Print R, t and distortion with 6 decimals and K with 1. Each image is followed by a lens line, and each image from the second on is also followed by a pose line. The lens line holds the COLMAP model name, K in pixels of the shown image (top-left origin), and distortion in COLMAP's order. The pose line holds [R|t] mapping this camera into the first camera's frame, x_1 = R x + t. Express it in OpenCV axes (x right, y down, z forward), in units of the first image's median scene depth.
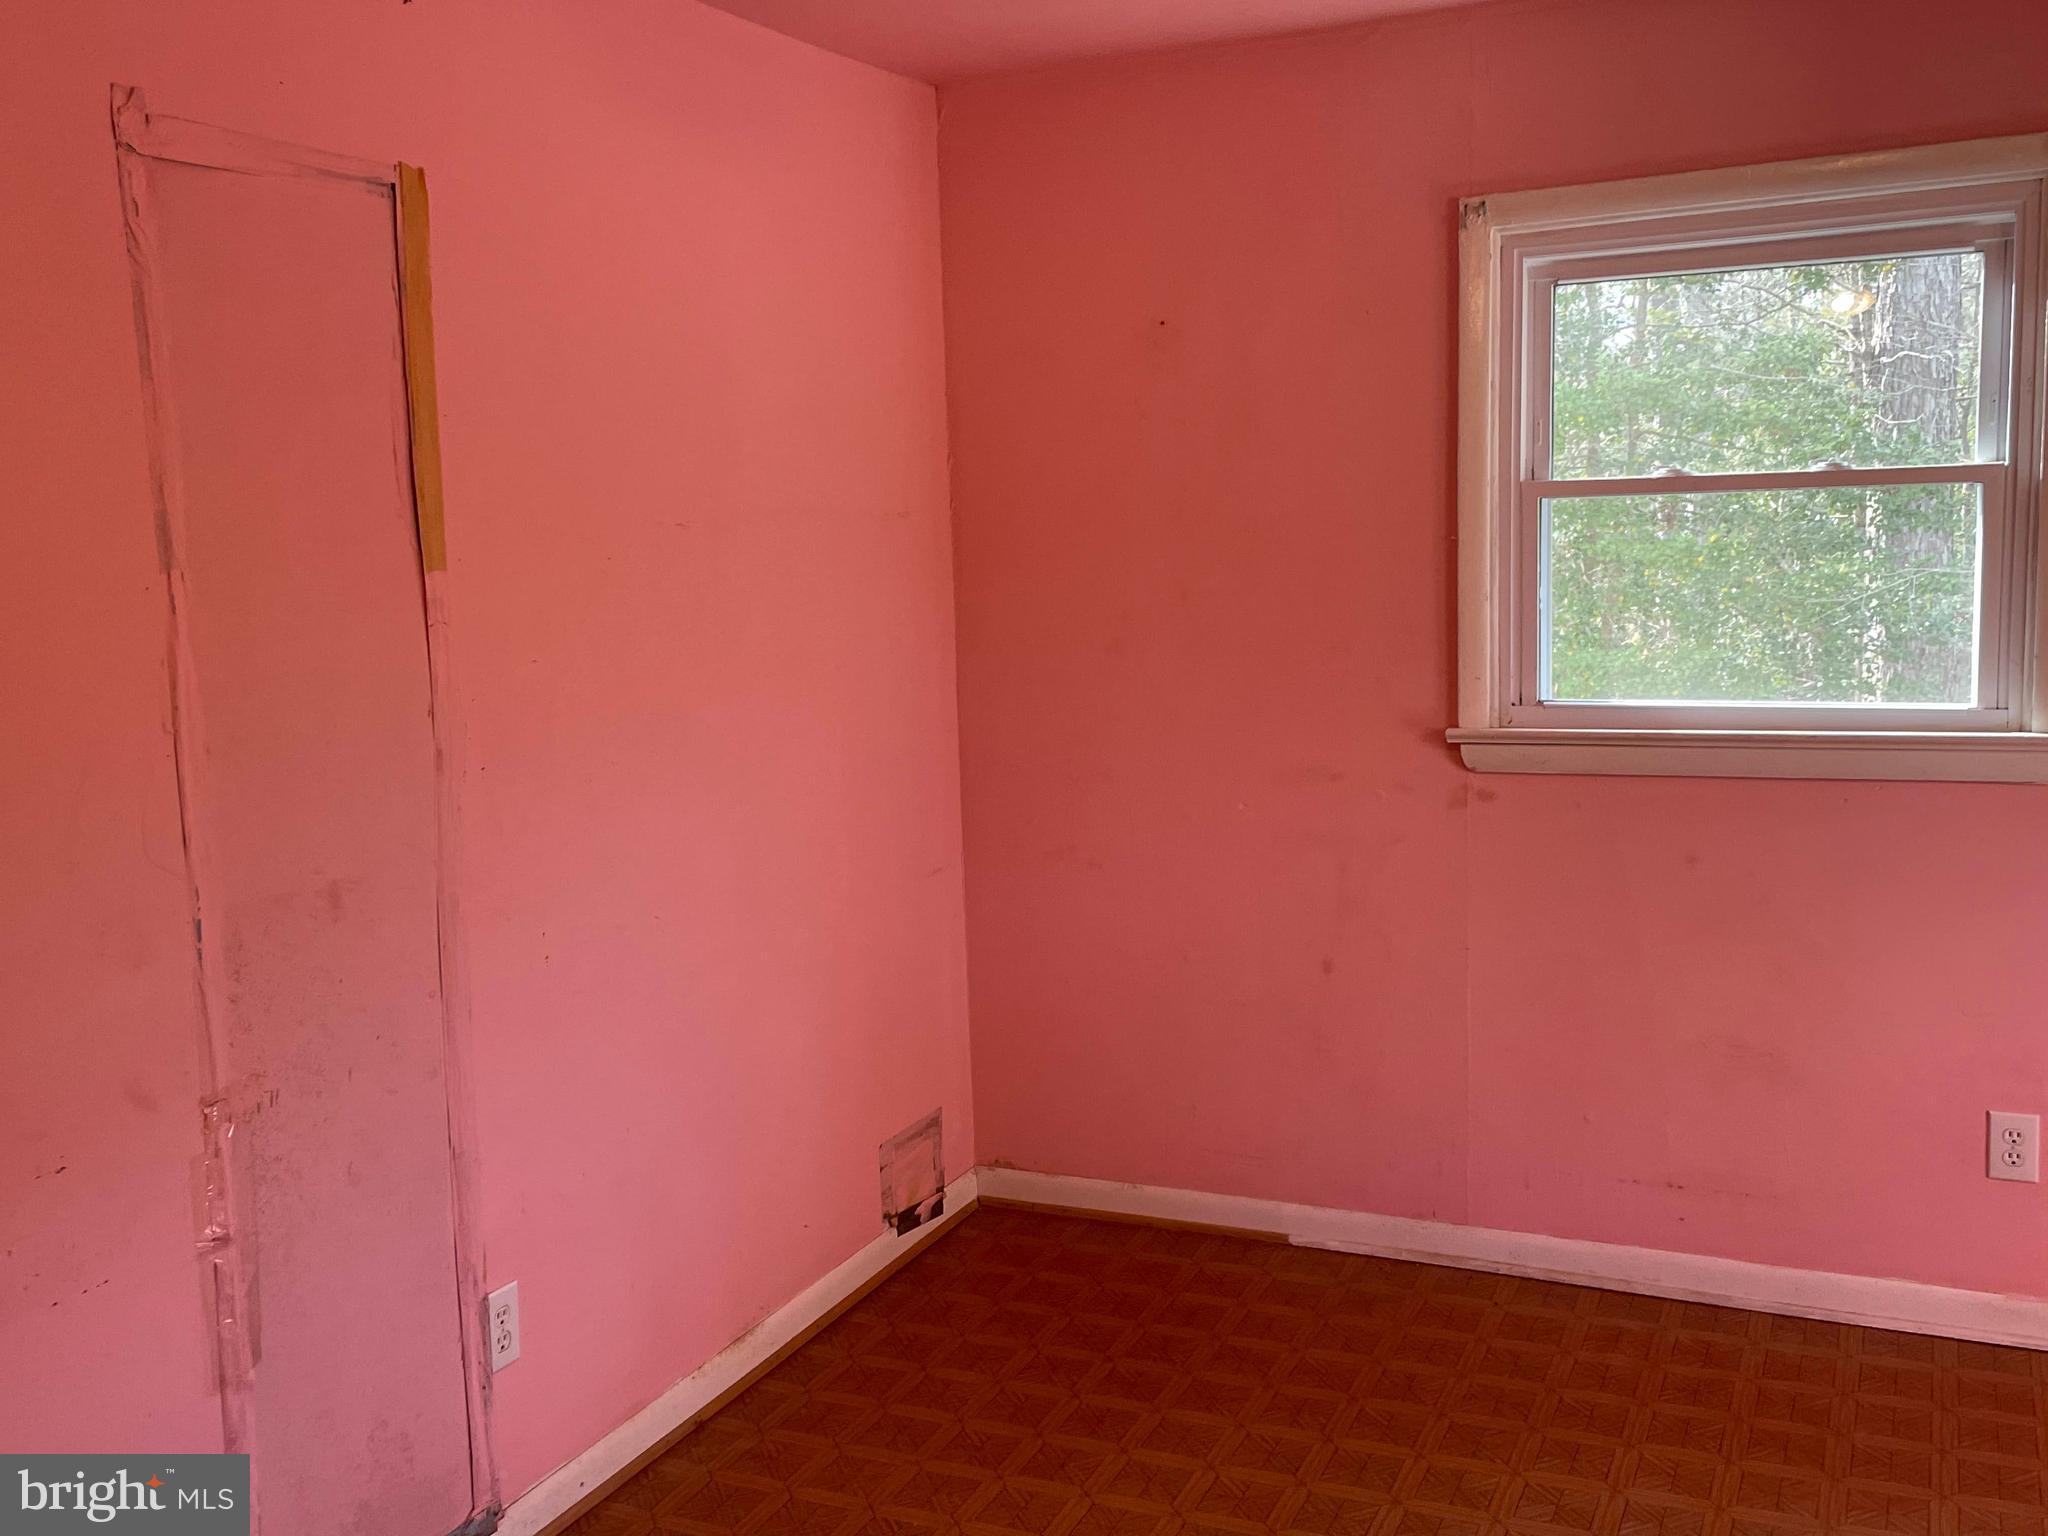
lens RADIAL K [[1960.1, 0, 1024.0], [0, 1960.1, 768.0], [0, 0, 1]] dist [0.183261, -0.240591]
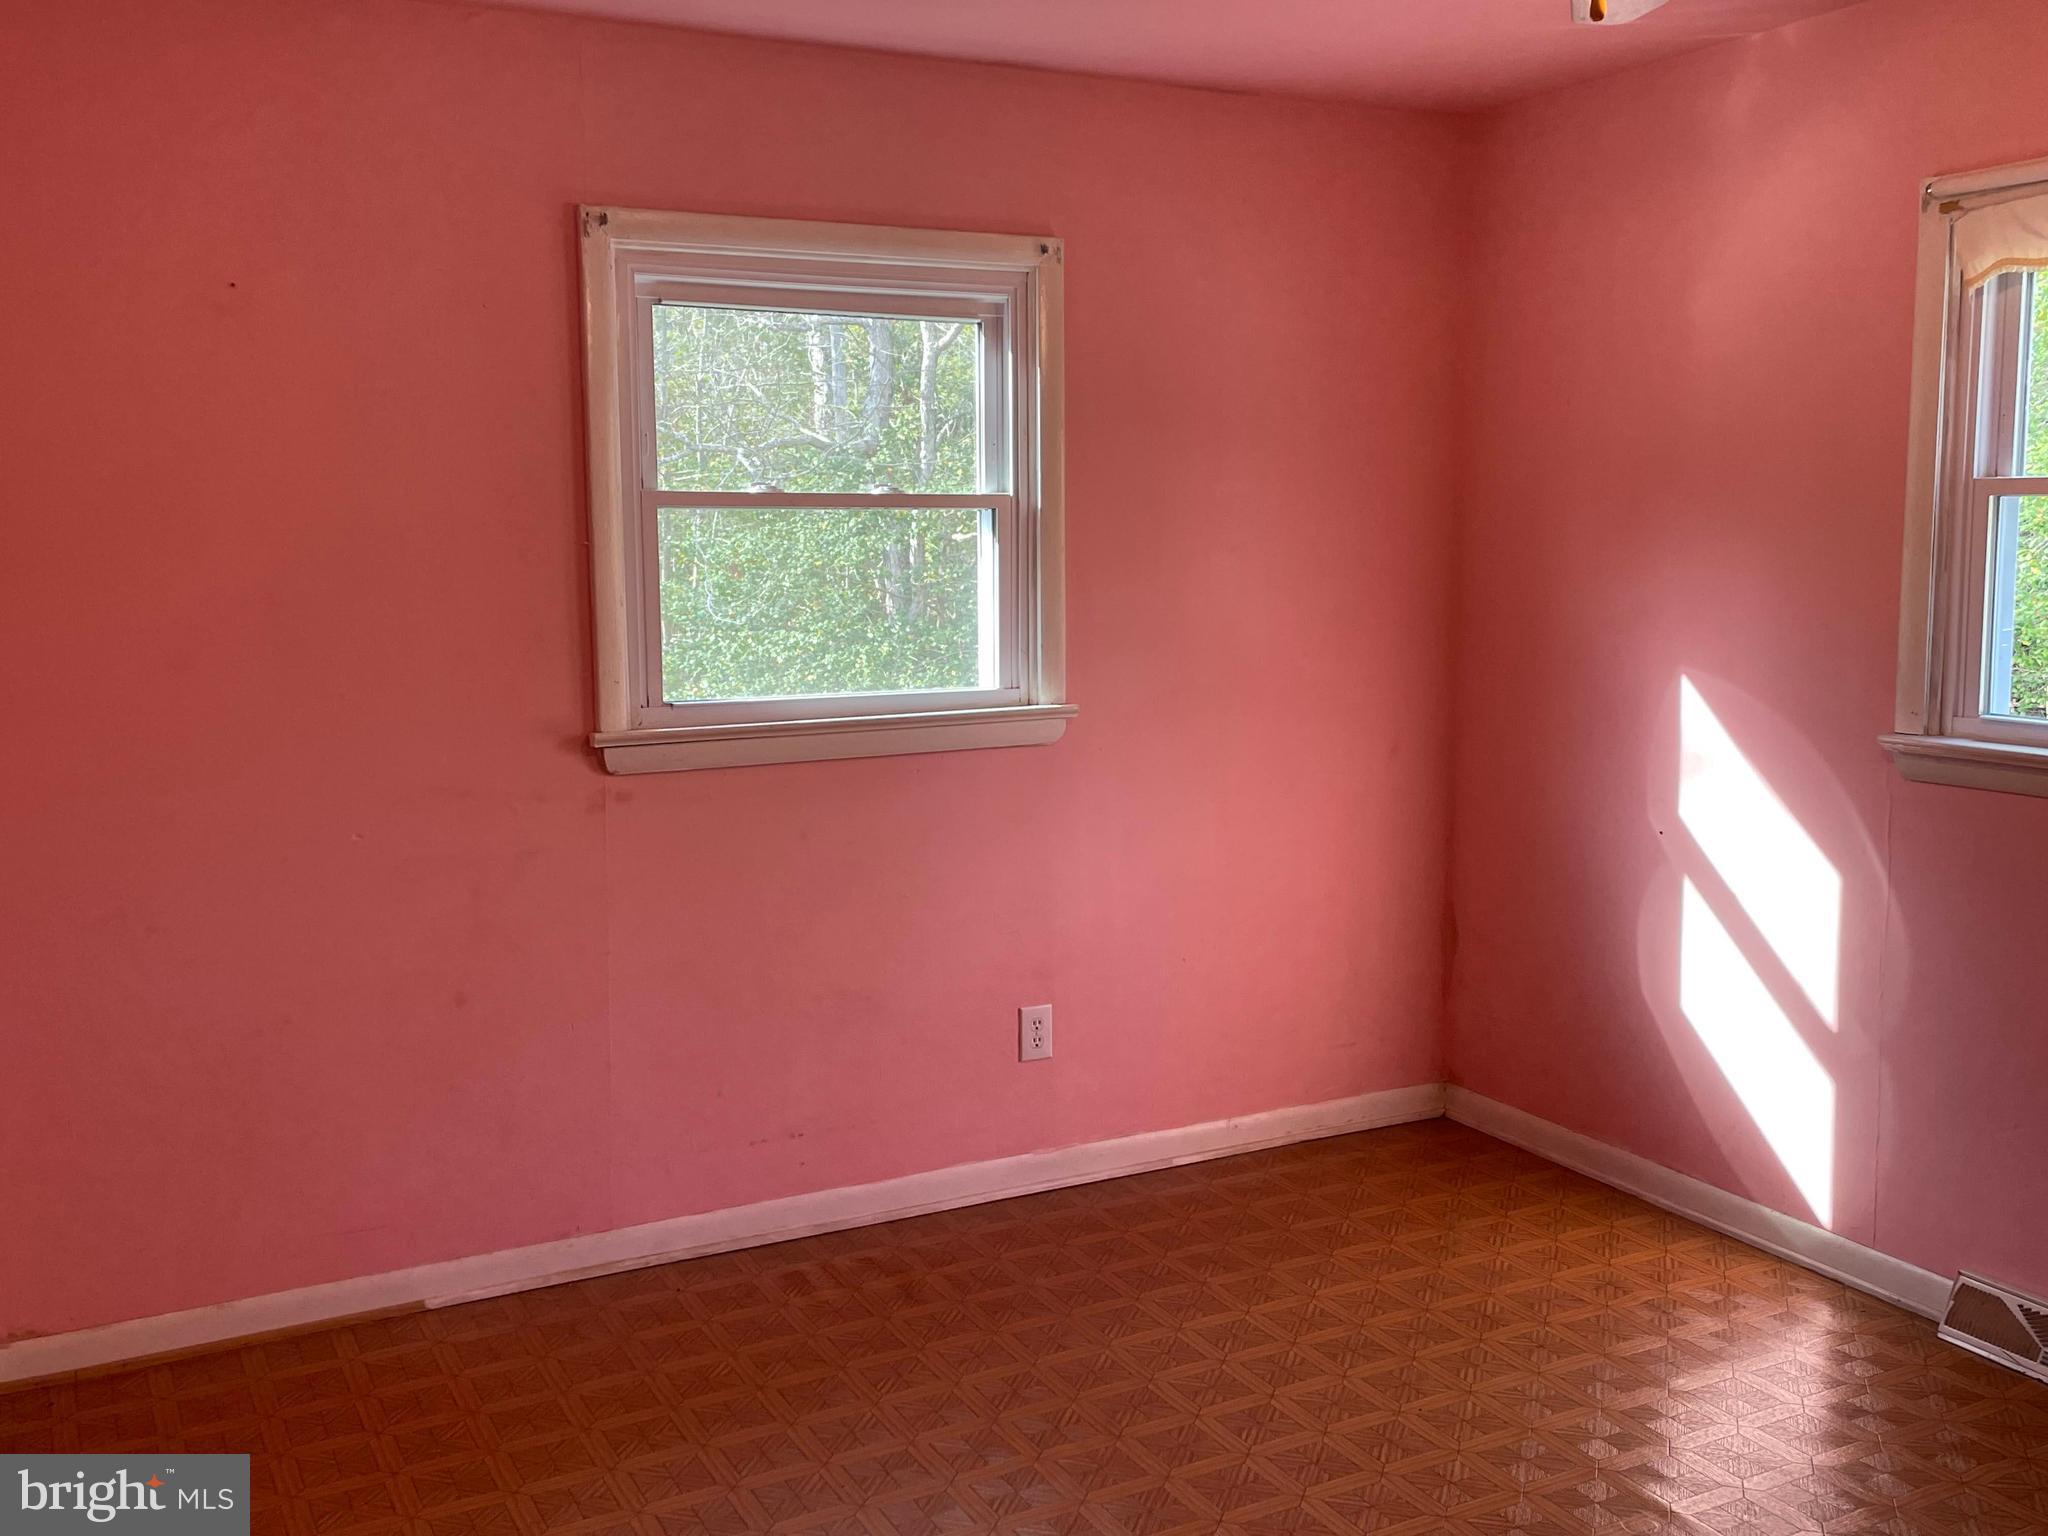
lens RADIAL K [[2027.5, 0, 1024.0], [0, 2027.5, 768.0], [0, 0, 1]] dist [0.094081, -0.121117]
pose [[0.595432, -0.071367, 0.800230, -0.487334], [0.085954, 0.995989, 0.024870, -0.009872], [-0.798794, 0.053975, 0.599178, 0.219033]]
